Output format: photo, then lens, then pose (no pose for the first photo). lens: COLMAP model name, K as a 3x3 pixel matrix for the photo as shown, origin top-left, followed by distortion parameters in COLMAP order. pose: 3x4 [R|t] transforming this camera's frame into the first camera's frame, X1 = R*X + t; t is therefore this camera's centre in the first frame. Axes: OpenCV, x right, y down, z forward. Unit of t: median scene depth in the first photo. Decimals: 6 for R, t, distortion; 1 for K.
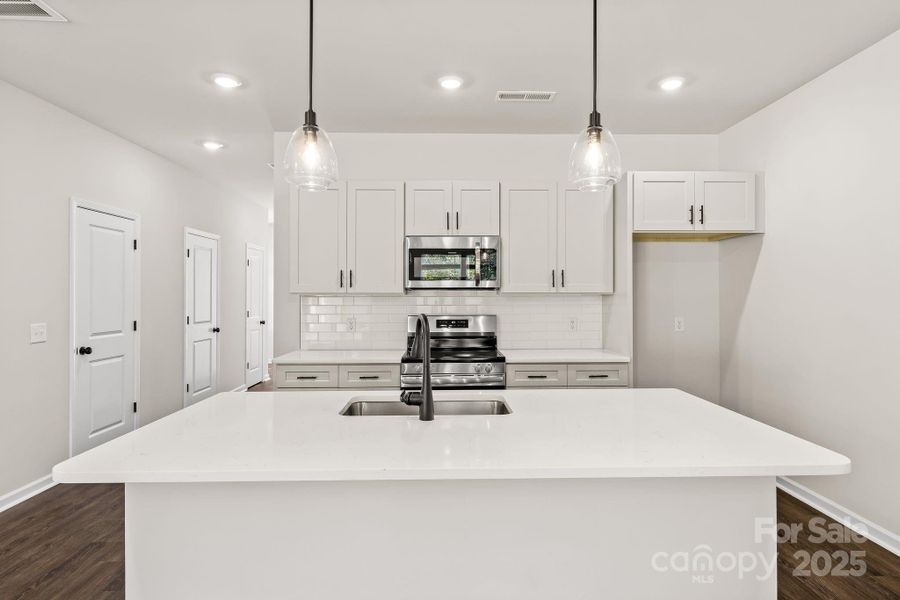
lens RADIAL K [[486.7, 0, 452.8], [0, 486.7, 292.0], [0, 0, 1]] dist [0.002977, 0.001429]
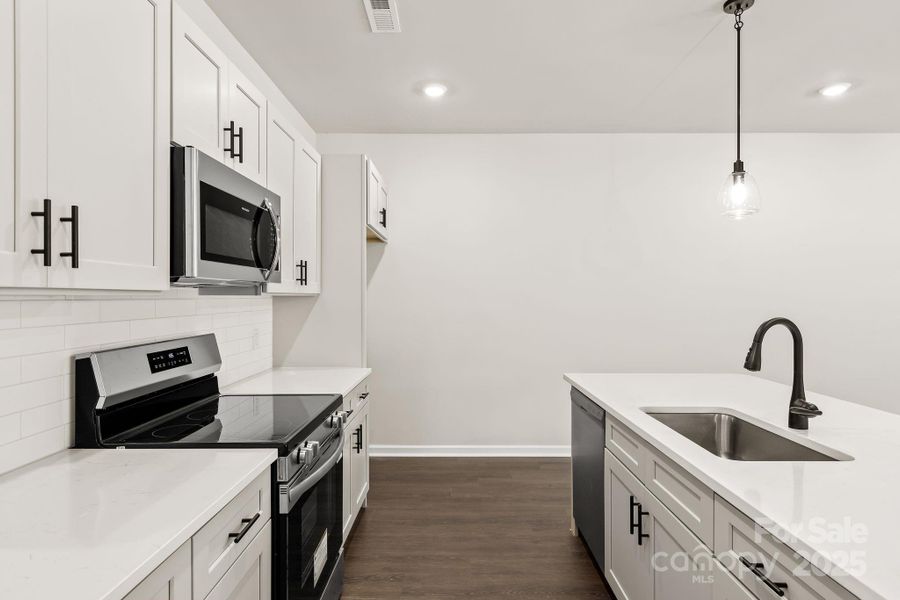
lens RADIAL K [[486.7, 0, 445.8], [0, 486.7, 299.4], [0, 0, 1]] dist [0.002977, 0.001429]
pose [[0.050107, -0.005342, 0.998730, -0.477406], [-0.004870, 0.999972, 0.005593, 0.005746], [-0.998732, -0.005144, 0.050080, 0.771534]]
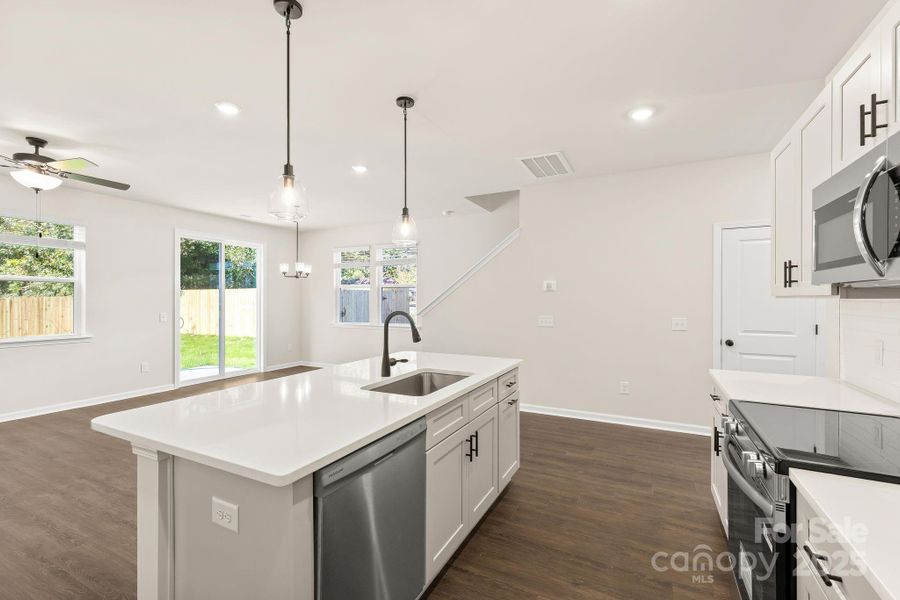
lens RADIAL K [[392.1, 0, 448.1], [0, 392.1, 300.1], [0, 0, 1]] dist [0.008481, -0.001124]
pose [[-0.477638, 0.001709, -0.878555, 0.469773], [0.004819, 0.999988, -0.000675, 0.007694], [0.878544, -0.004556, -0.477640, 0.848207]]
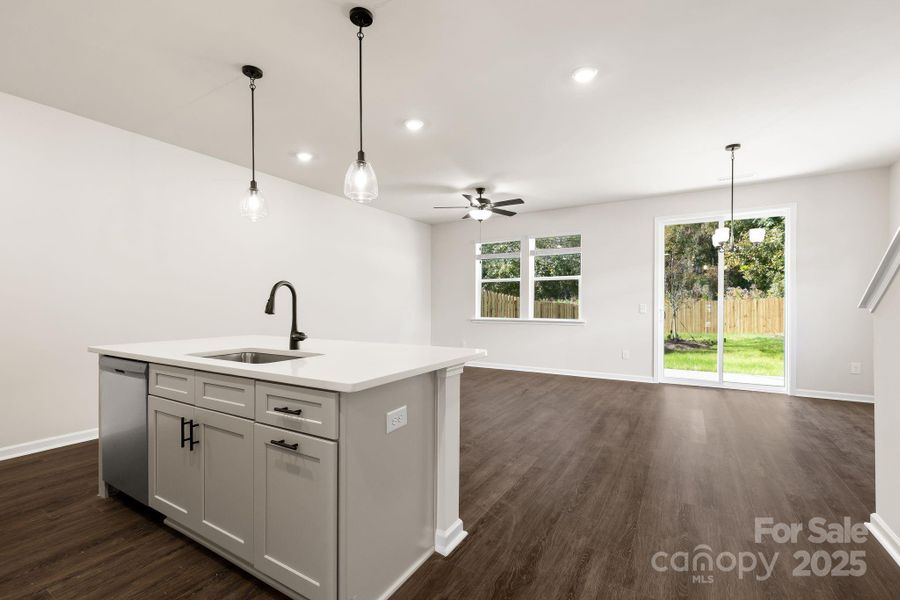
lens RADIAL K [[392.1, 0, 454.7], [0, 392.1, 305.8], [0, 0, 1]] dist [0.008481, -0.001124]
pose [[-0.846020, -0.000932, 0.533150, -0.535853], [-0.001423, 0.999999, -0.000511, 0.058522], [-0.533149, -0.001191, -0.846021, 0.842756]]
